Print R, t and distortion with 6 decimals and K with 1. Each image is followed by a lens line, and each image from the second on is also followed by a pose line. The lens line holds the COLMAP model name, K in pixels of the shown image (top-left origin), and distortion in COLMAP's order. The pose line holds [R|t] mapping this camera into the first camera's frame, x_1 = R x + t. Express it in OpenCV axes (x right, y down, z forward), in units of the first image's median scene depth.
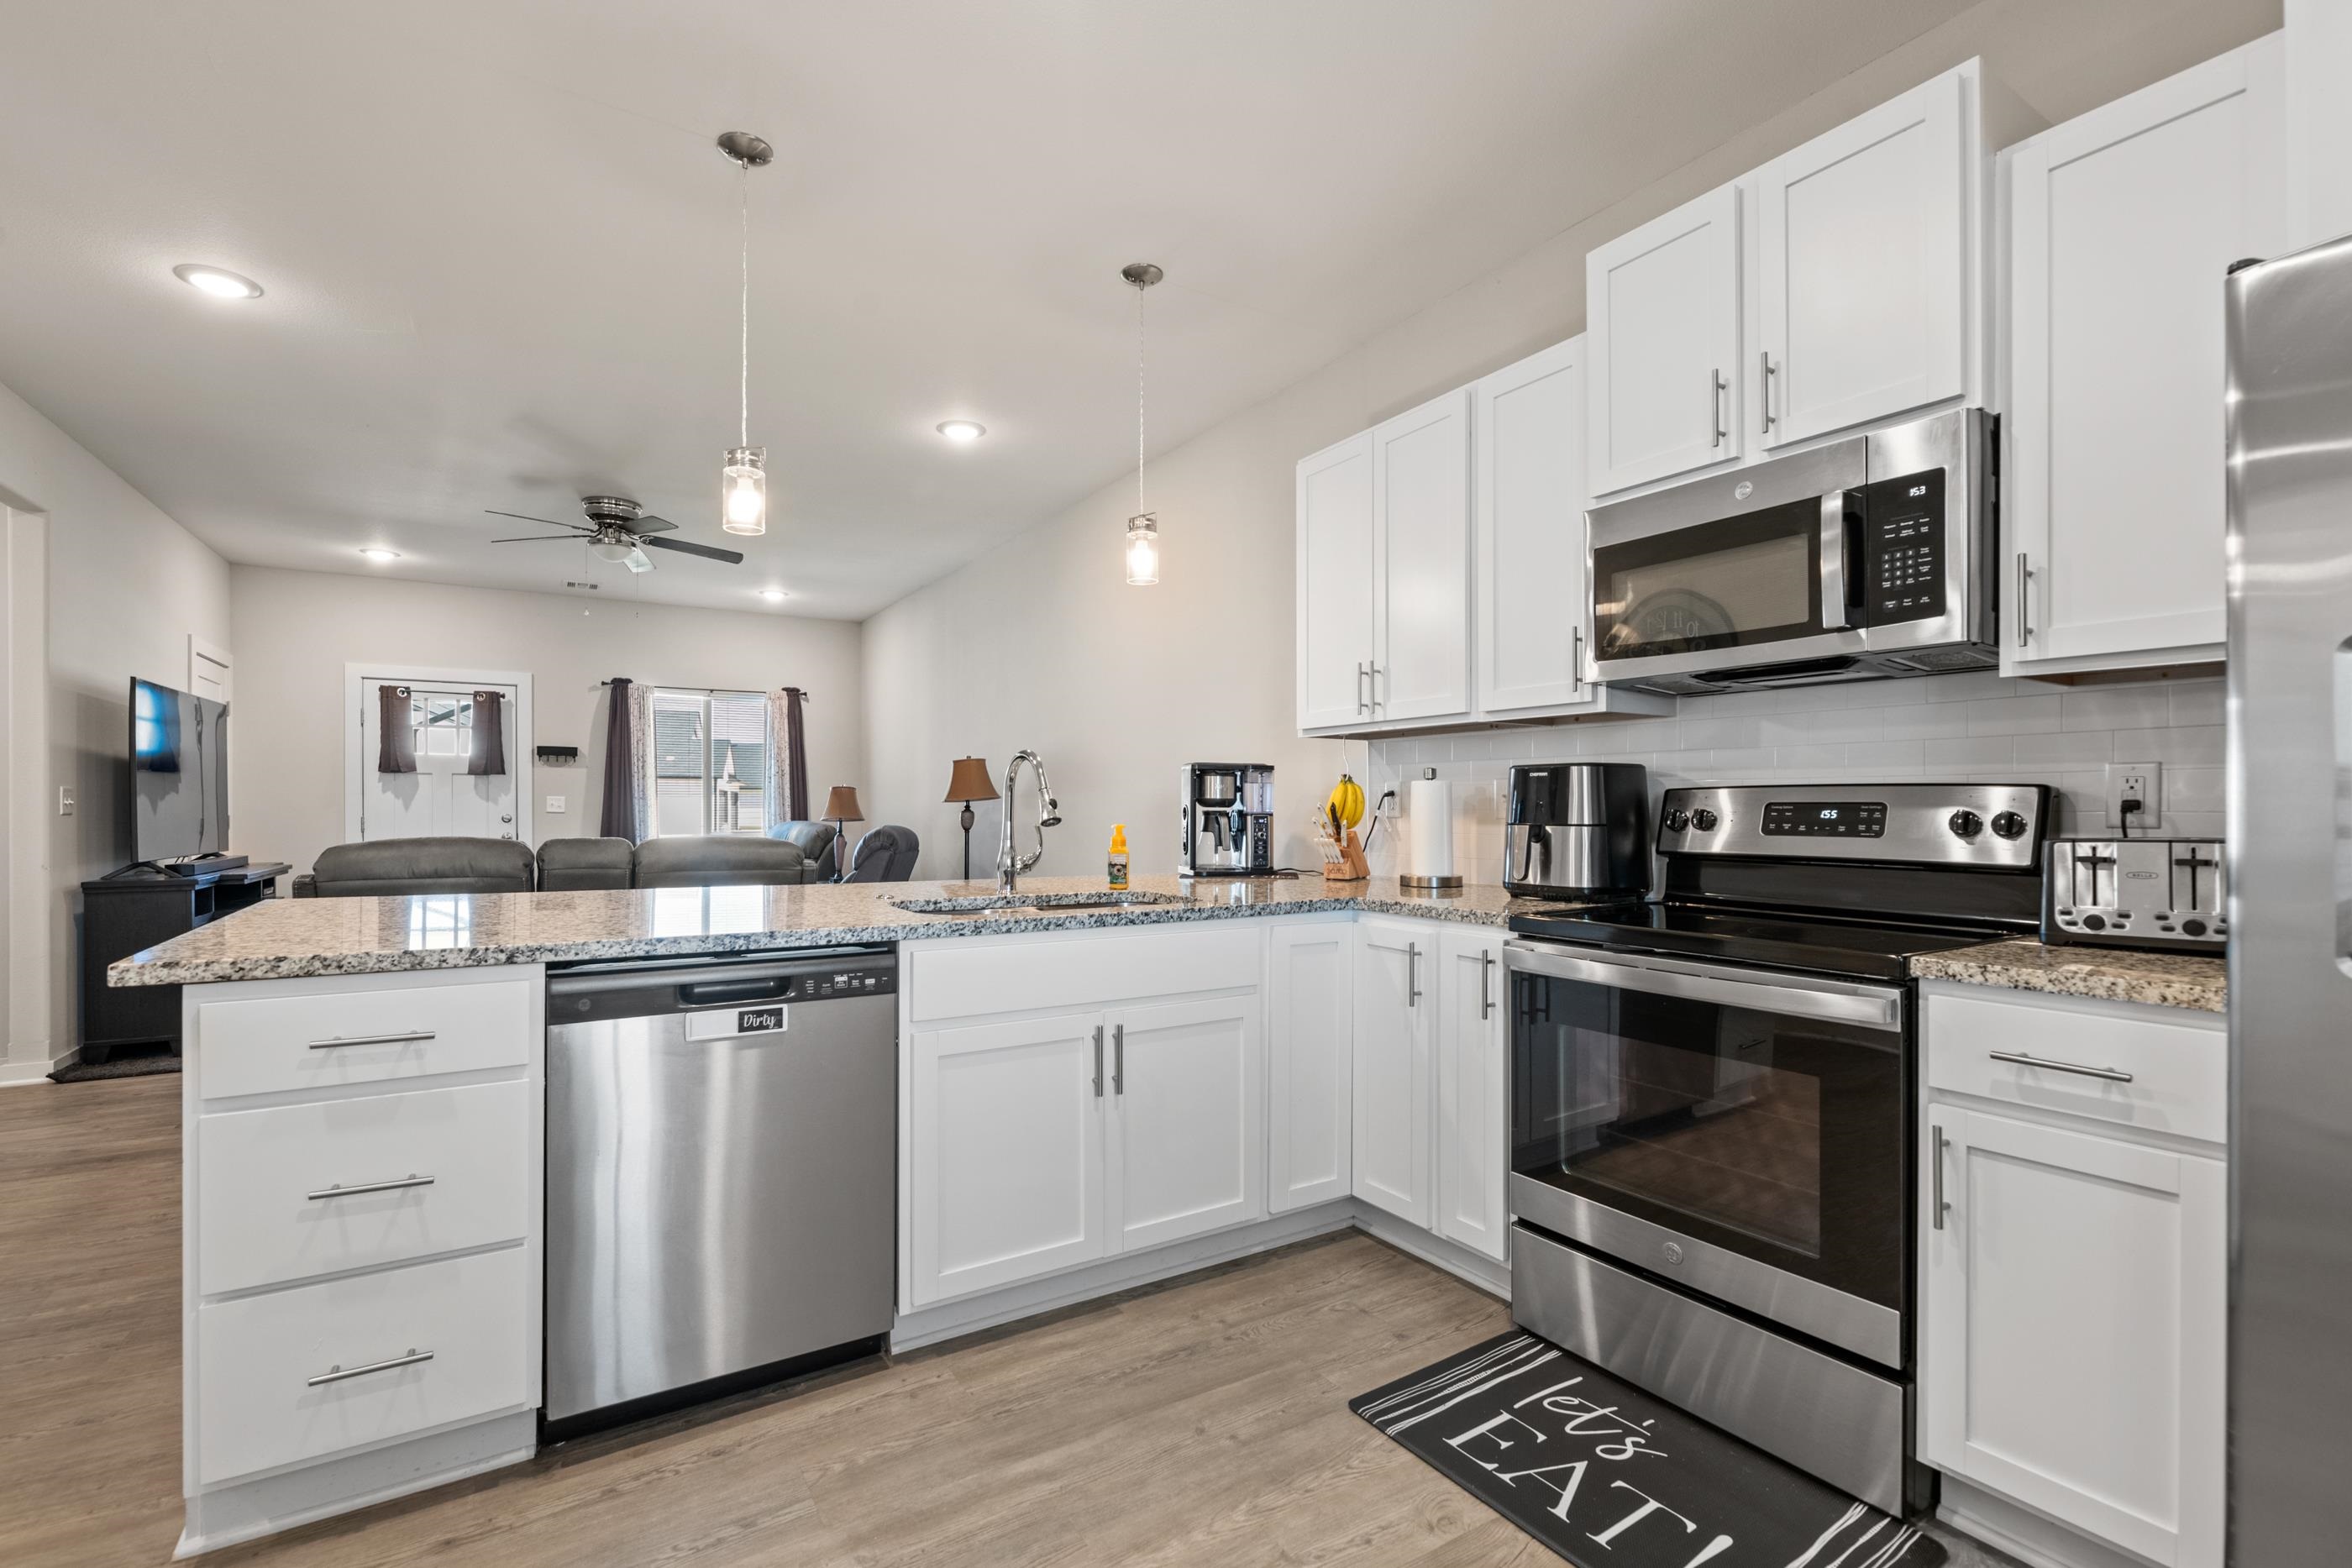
lens RADIAL K [[1040.7, 0, 1155.5], [0, 1040.7, 805.2], [0, 0, 1]] dist [-0.002182, -0.000177]
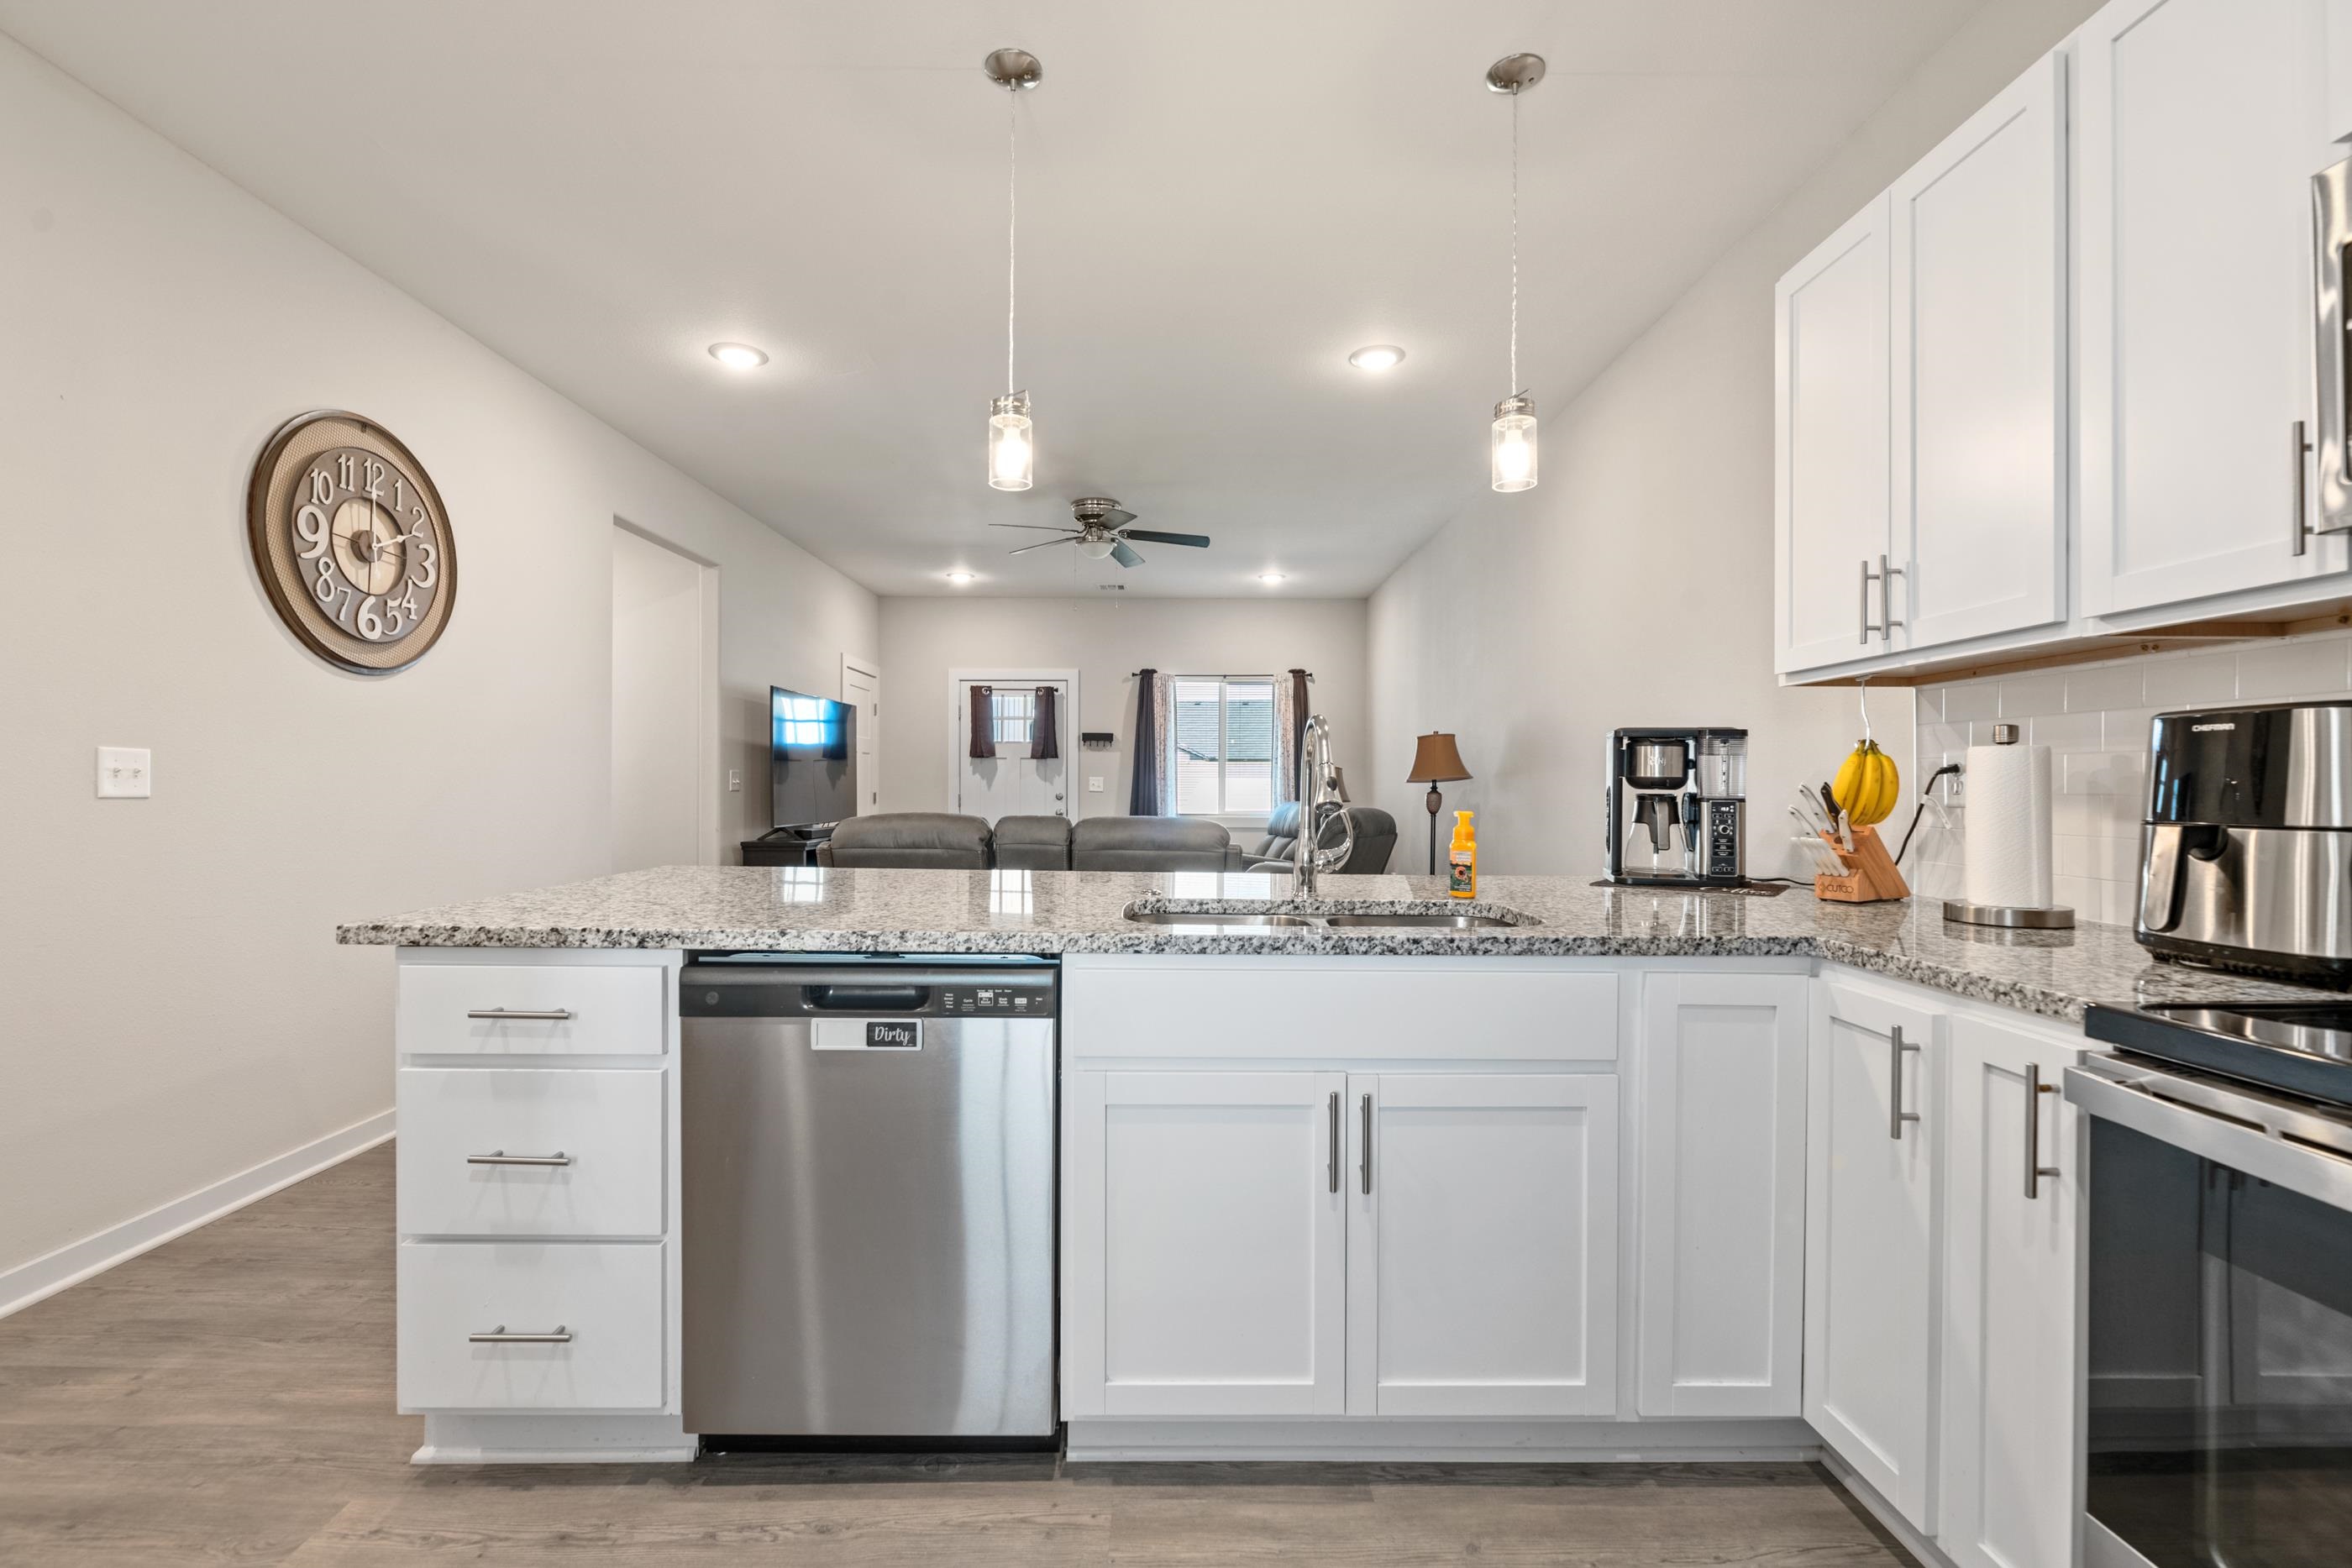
lens RADIAL K [[1017.2, 0, 1167.4], [0, 1017.2, 787.4], [0, 0, 1]] dist [-0.002387, -0.000395]
pose [[0.853208, 0.003561, -0.521559, 0.183469], [-0.003061, 0.999994, 0.001821, 0.000543], [0.521562, 0.000043, 0.853213, 0.295789]]
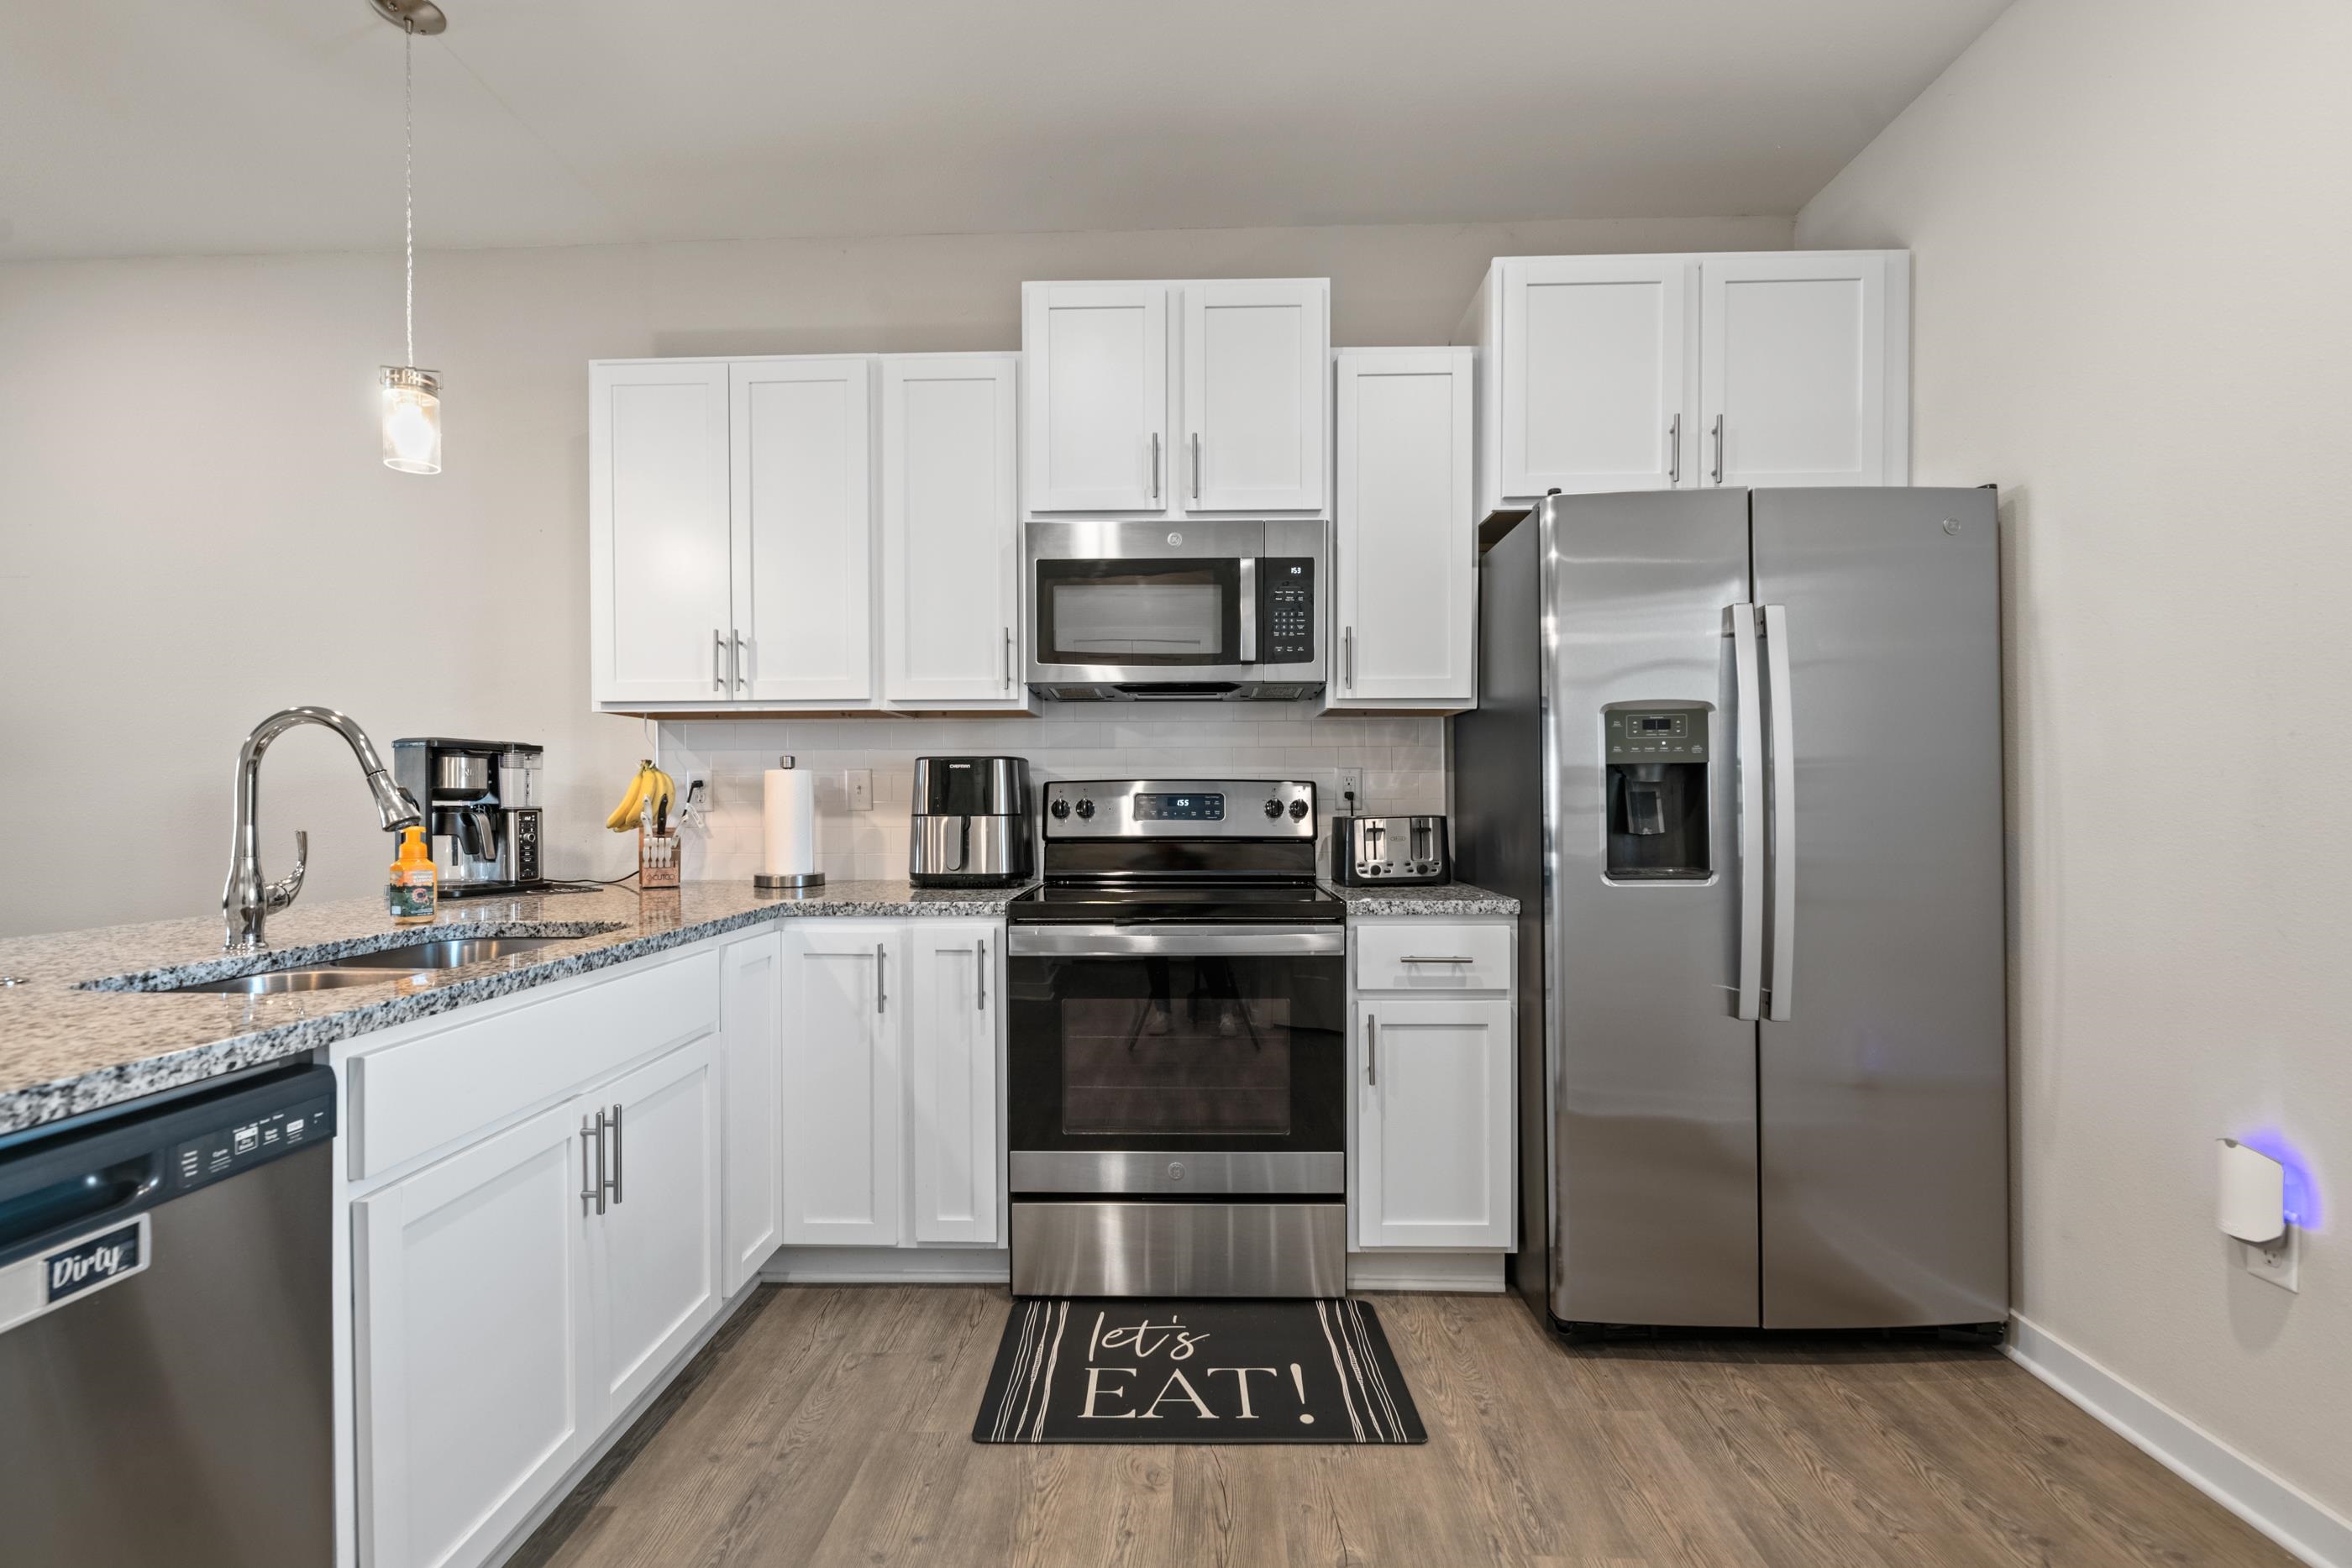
lens RADIAL K [[1046.1, 0, 1173.8], [0, 1046.1, 804.2], [0, 0, 1]] dist [-0.000402, -0.000745]
pose [[0.547179, -0.007726, 0.836980, -0.368840], [0.003048, 0.999969, 0.007238, 0.000916], [-0.837010, -0.001410, 0.547186, 0.253011]]
